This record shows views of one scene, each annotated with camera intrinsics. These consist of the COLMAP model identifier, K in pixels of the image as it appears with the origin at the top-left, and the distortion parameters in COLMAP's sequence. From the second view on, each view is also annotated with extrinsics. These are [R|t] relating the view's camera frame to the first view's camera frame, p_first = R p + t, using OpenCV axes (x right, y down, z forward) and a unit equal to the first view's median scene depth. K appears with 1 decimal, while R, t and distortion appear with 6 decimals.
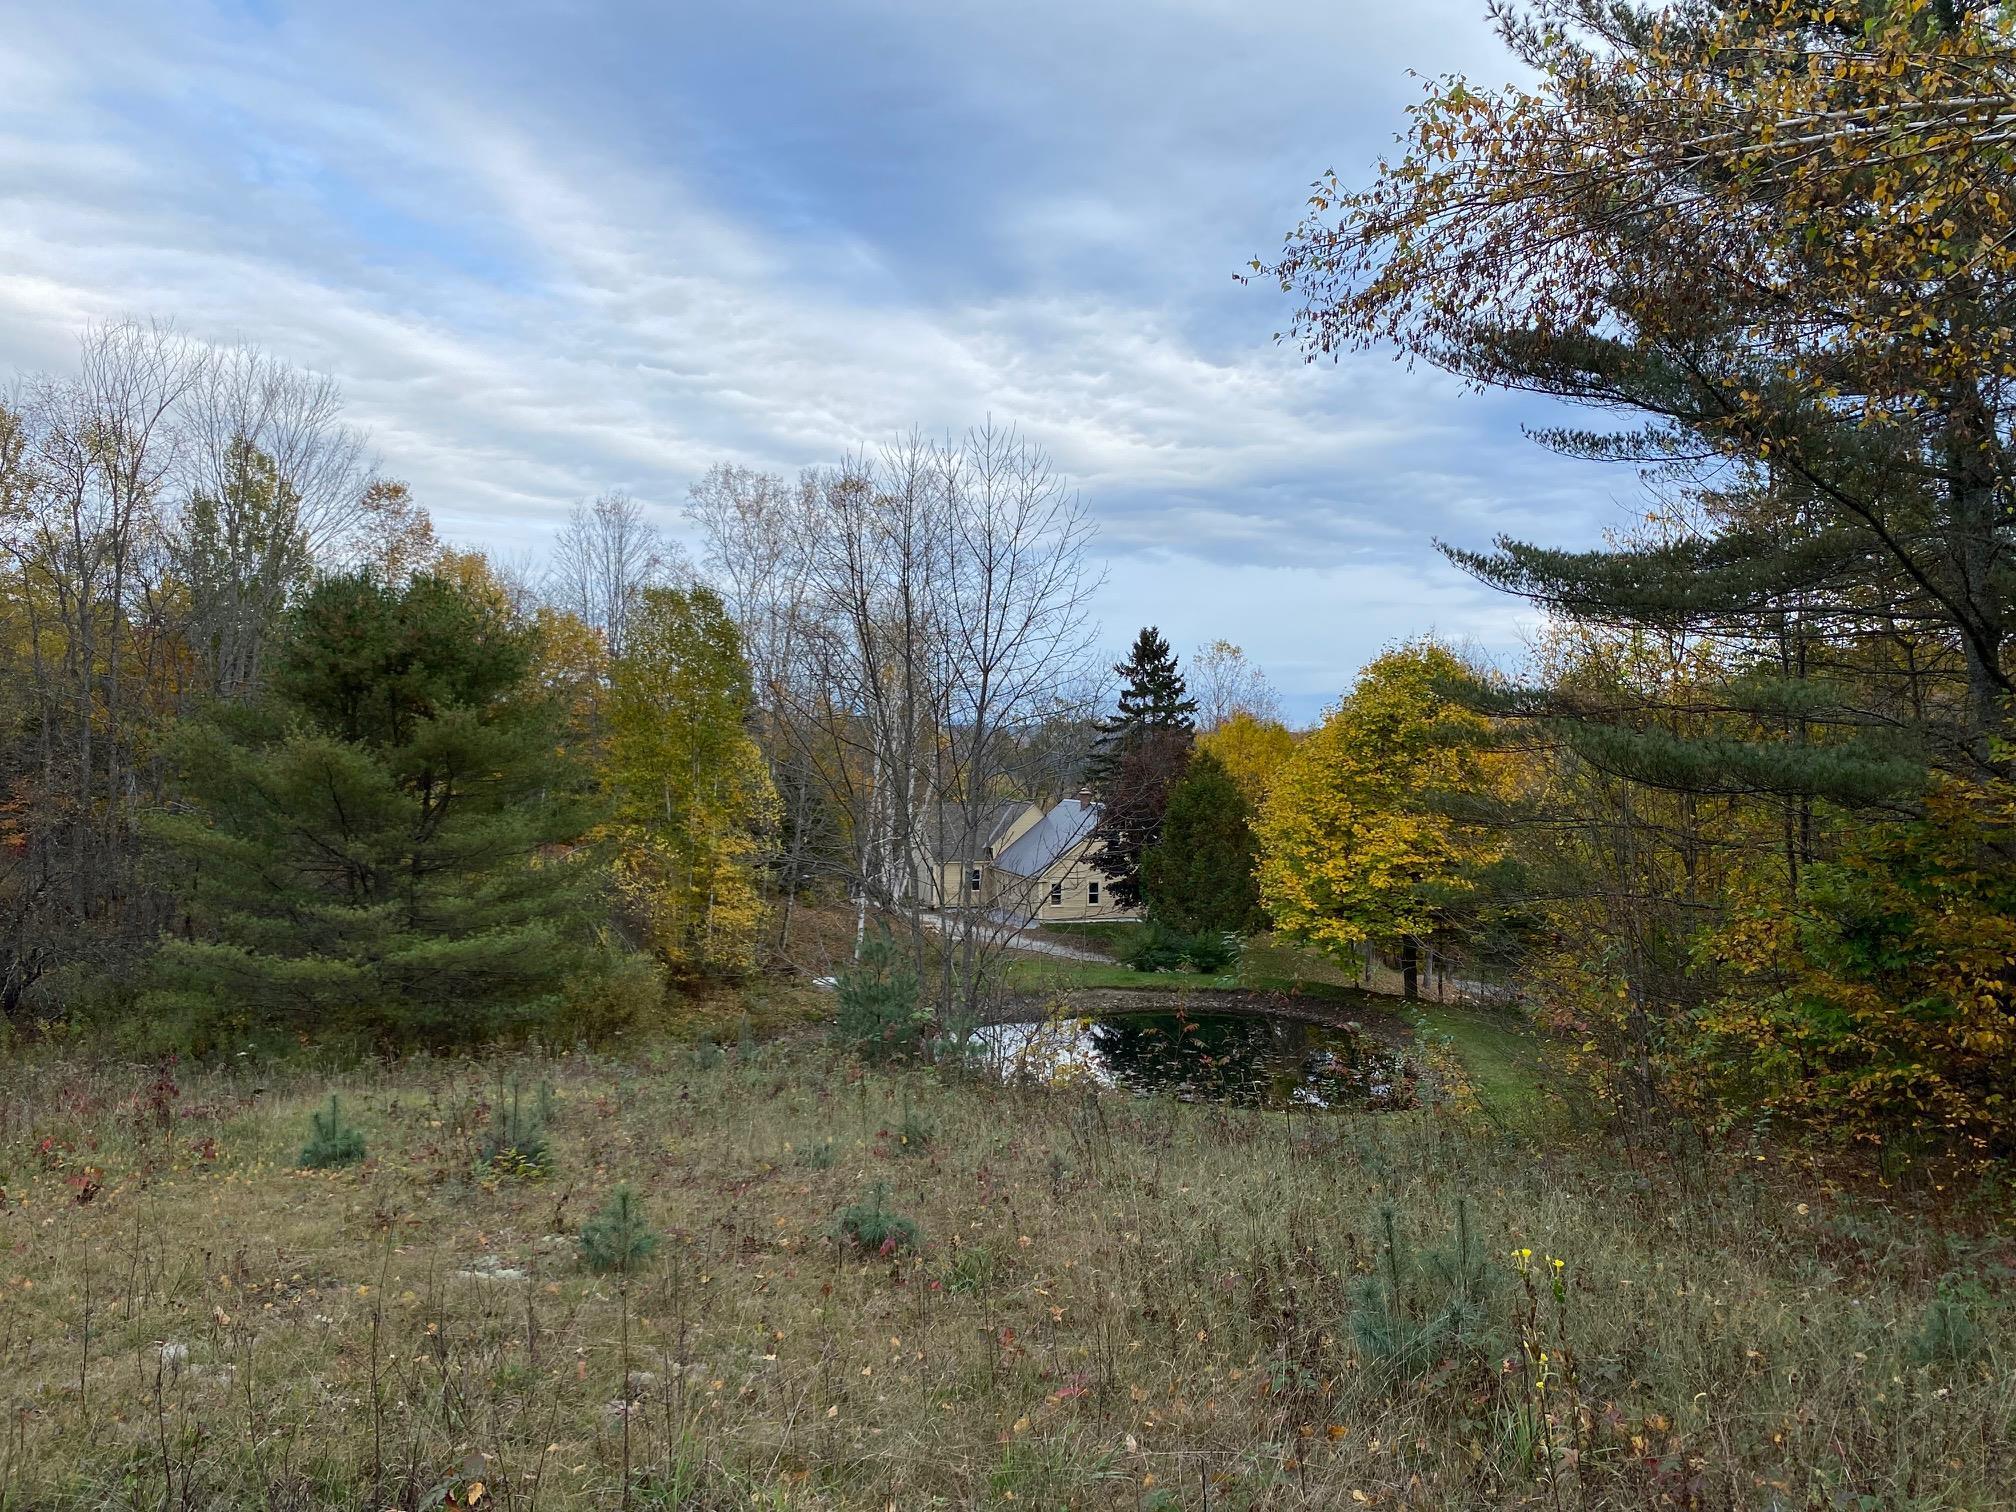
lens RADIAL K [[1513.6, 0, 1006.5], [0, 1513.6, 748.5], [0, 0, 1]] dist [0.005764, -0.000324]
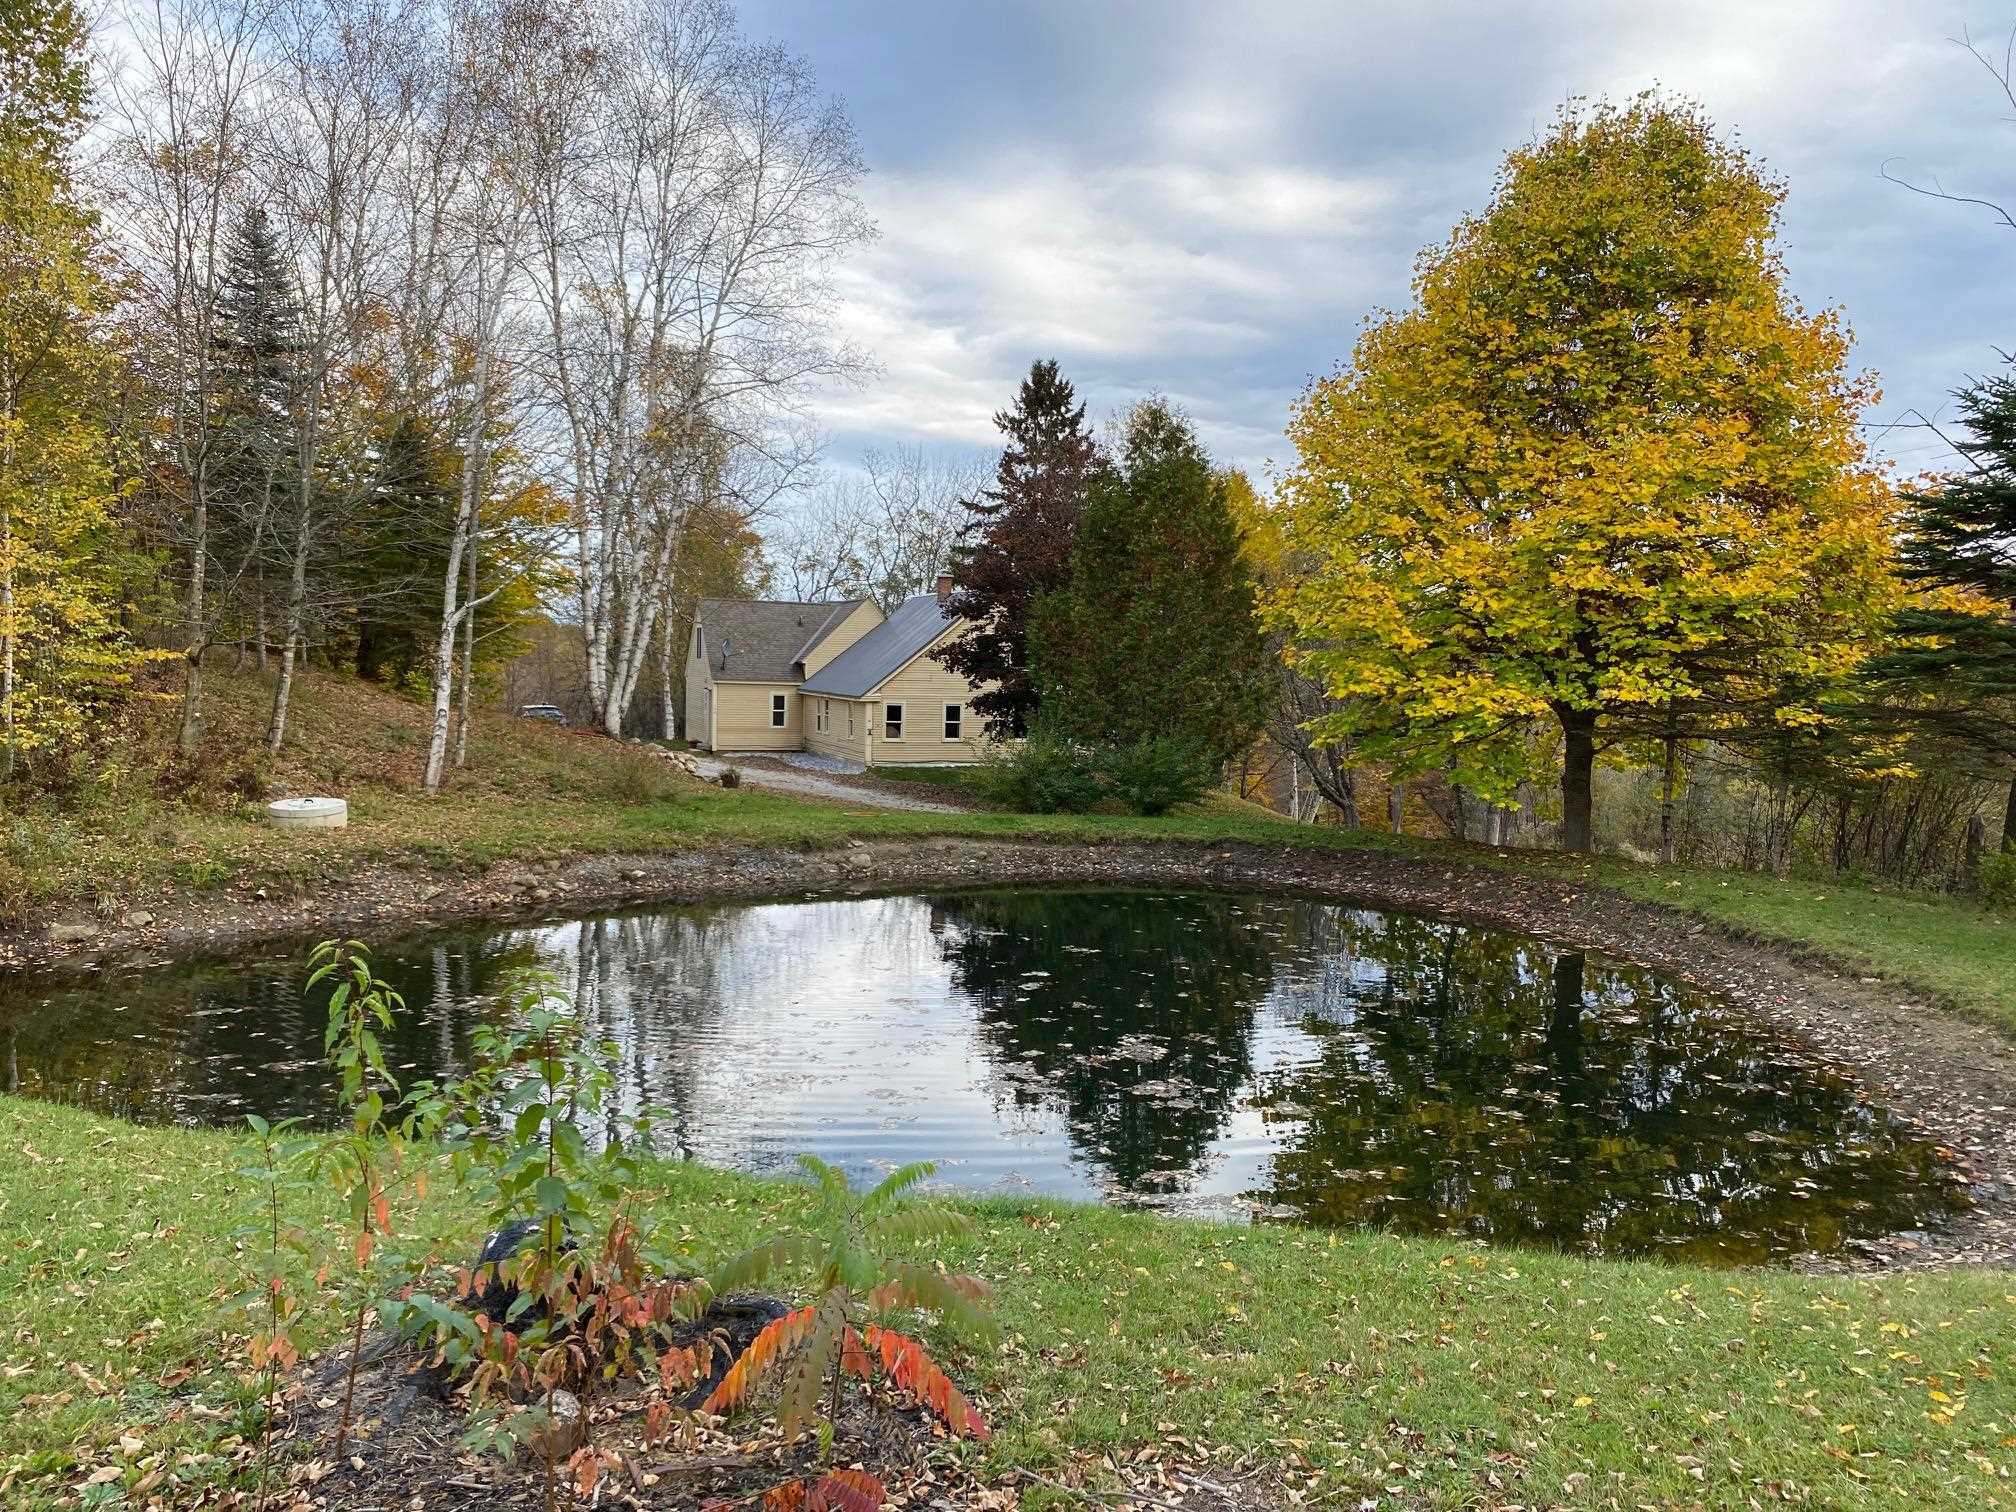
lens RADIAL K [[1513.6, 0, 1010.4], [0, 1513.6, 761.1], [0, 0, 1]] dist [0.005764, -0.000324]
pose [[0.996674, 0.015168, 0.080063, 0.033021], [-0.020141, 0.997893, 0.061676, 0.077254], [-0.078958, -0.063083, 0.994880, 0.384708]]
